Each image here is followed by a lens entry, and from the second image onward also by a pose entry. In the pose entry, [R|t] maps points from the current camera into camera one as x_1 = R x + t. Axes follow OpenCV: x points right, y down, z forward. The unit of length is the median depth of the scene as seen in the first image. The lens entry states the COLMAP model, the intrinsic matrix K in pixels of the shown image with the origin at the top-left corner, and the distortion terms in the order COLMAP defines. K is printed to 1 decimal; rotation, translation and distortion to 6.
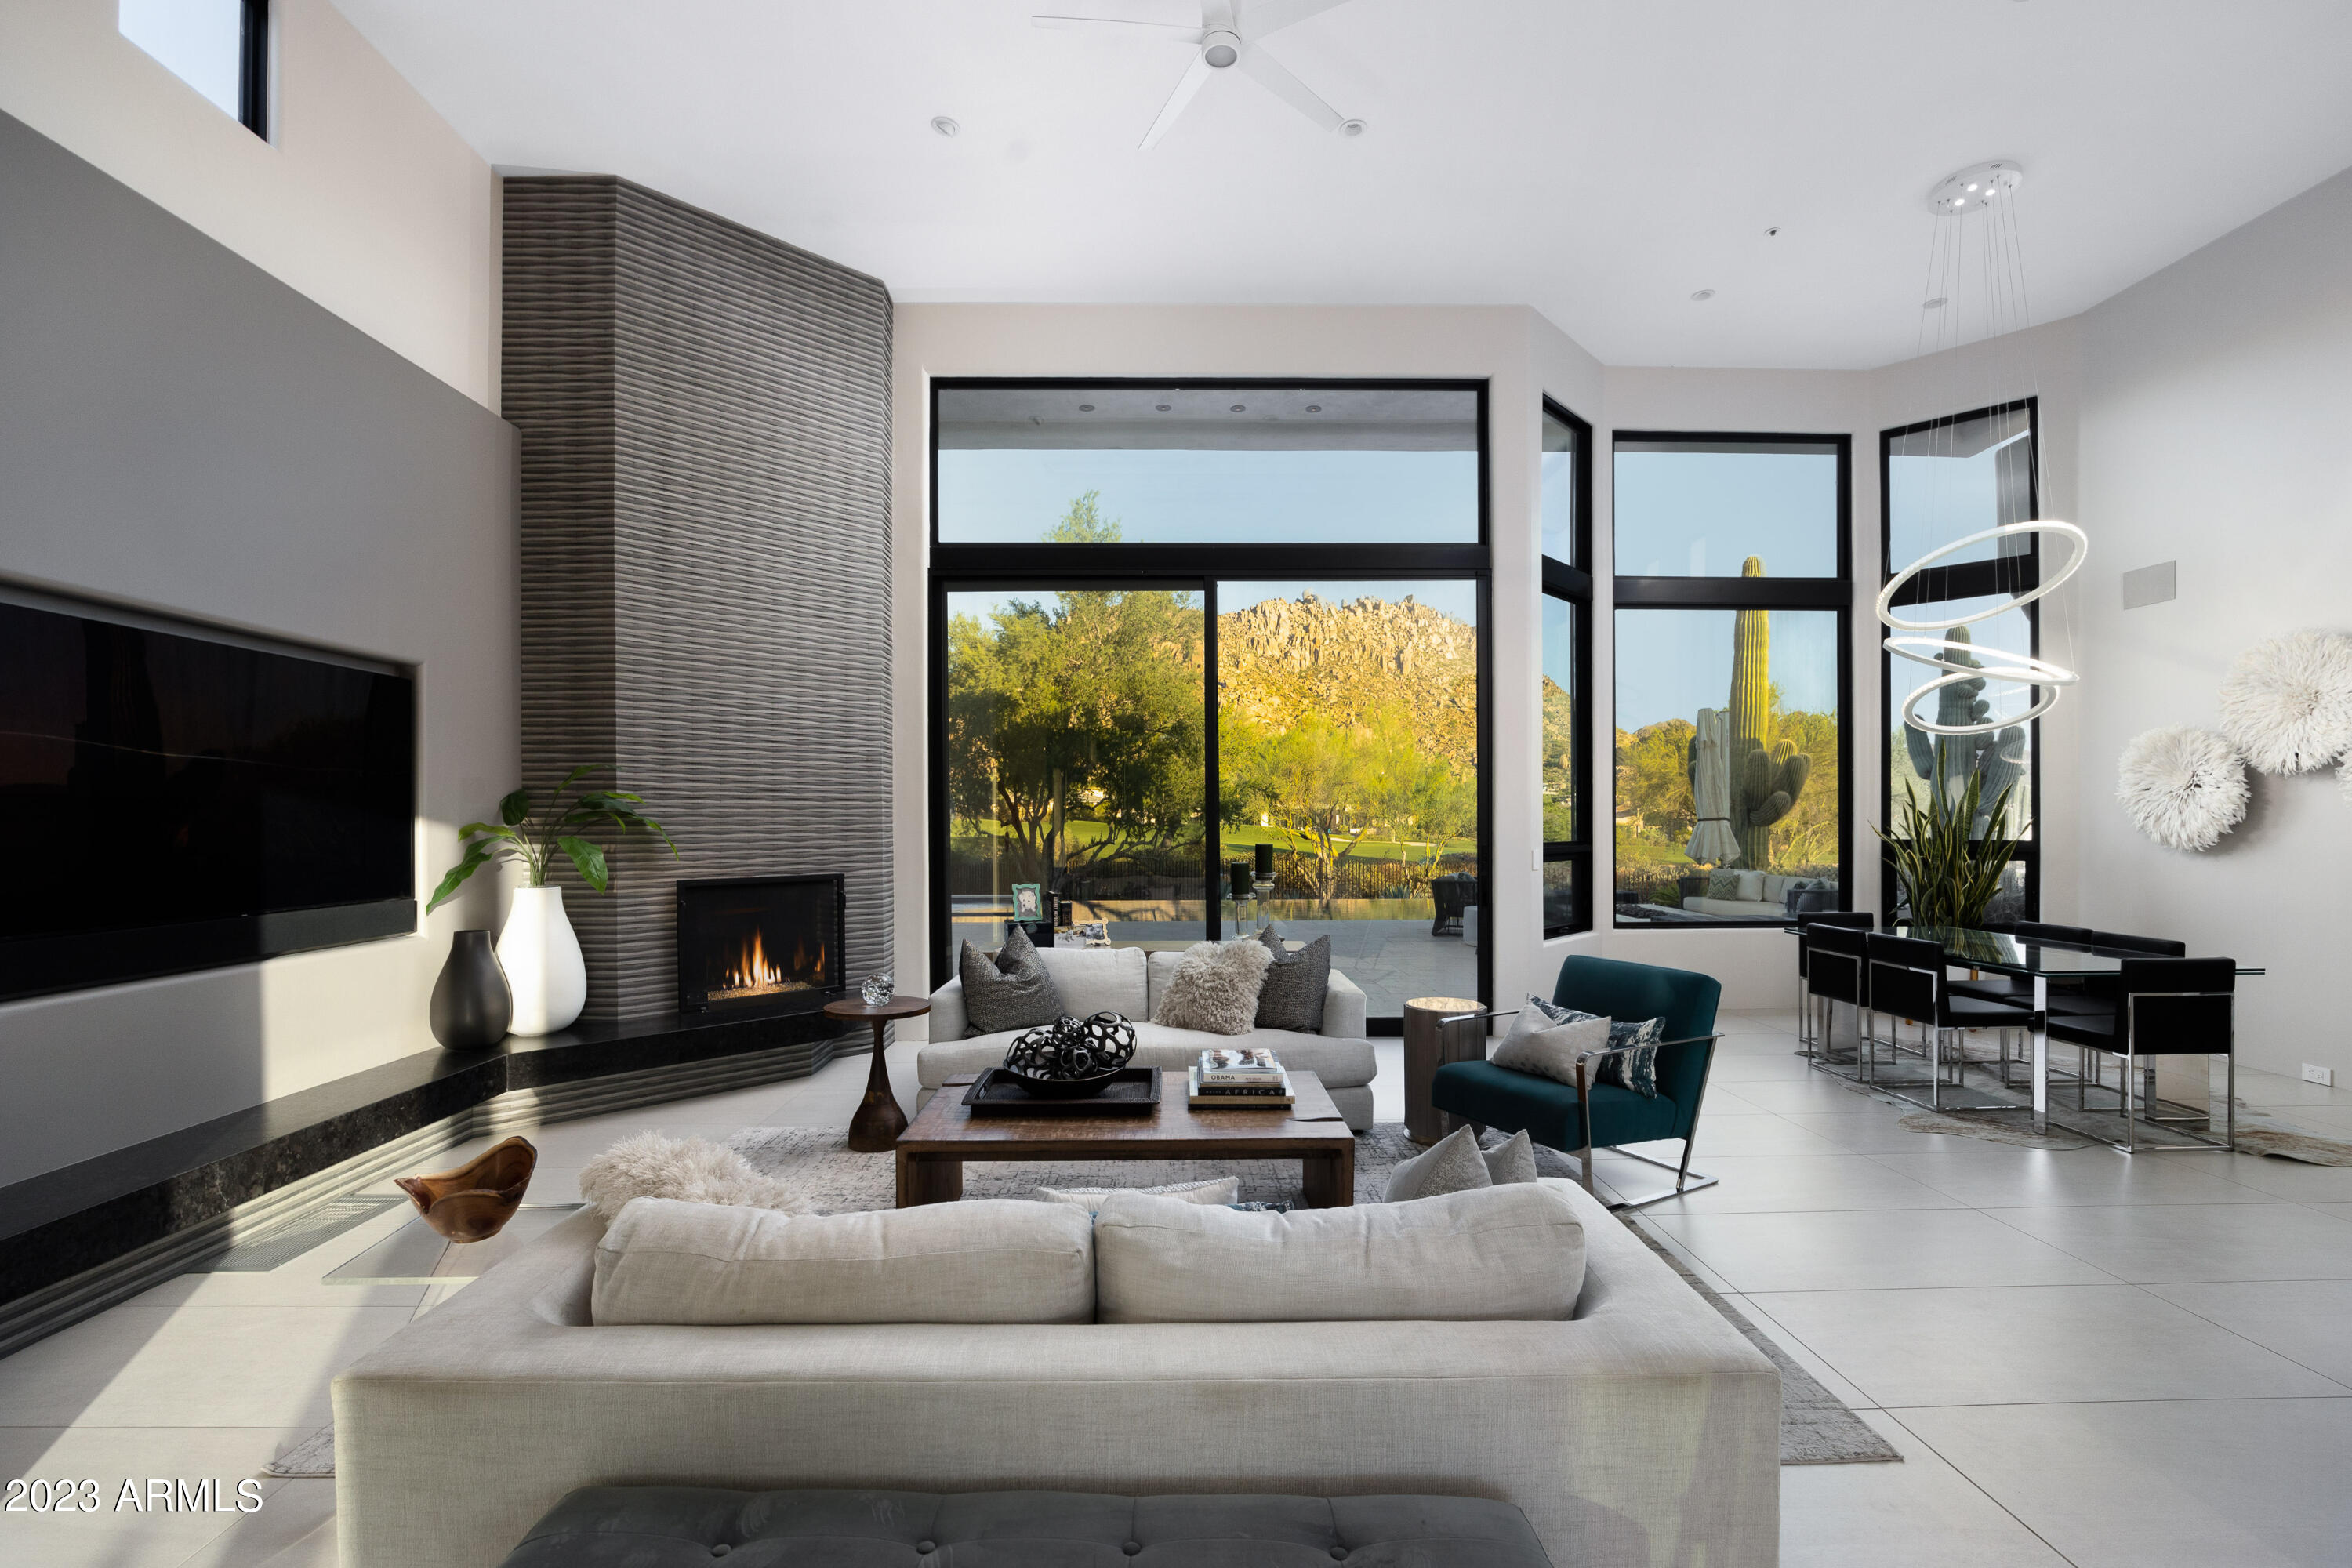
lens RADIAL K [[1062.9, 0, 1175.7], [0, 1062.9, 819.5], [0, 0, 1]] dist [-0.001433, 0.000295]
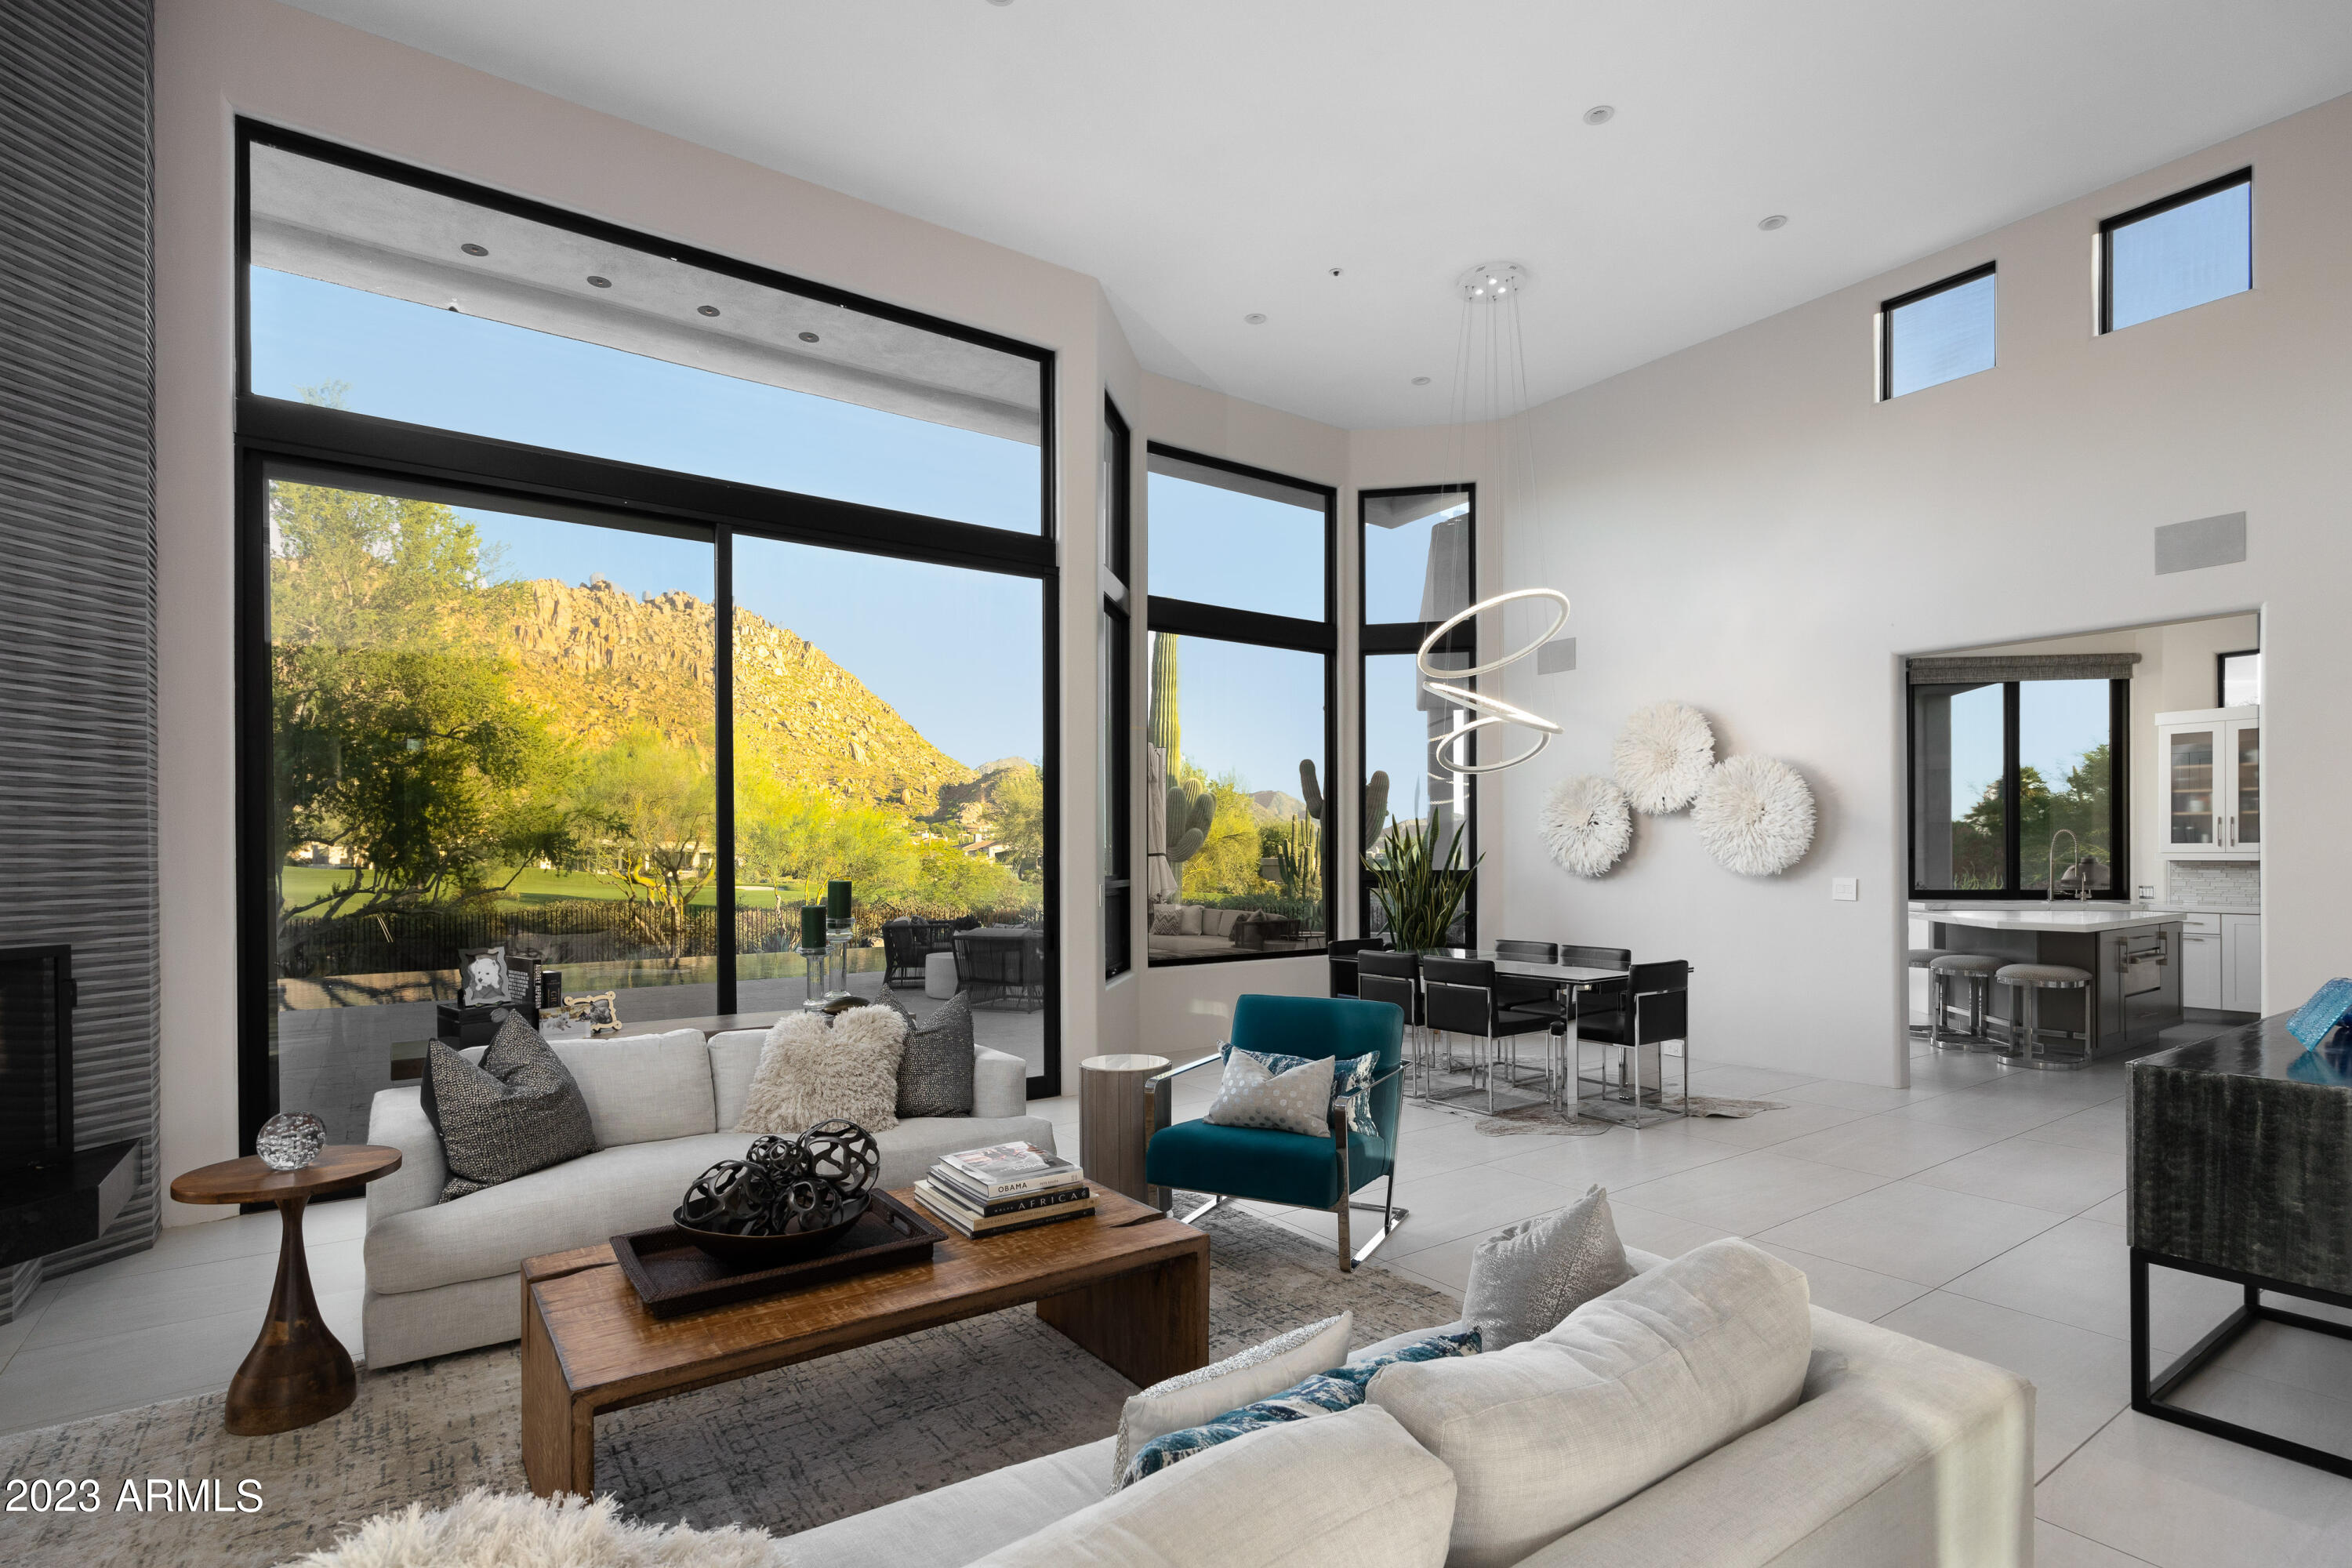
lens RADIAL K [[1173.0, 0, 1175.8], [0, 1173.0, 859.1], [0, 0, 1]] dist [0.017866, -0.000144]
pose [[0.820189, -0.002997, 0.572085, -0.181362], [0.003801, 0.999993, -0.000211, 0.007168], [-0.572080, 0.002347, 0.820195, 0.140476]]
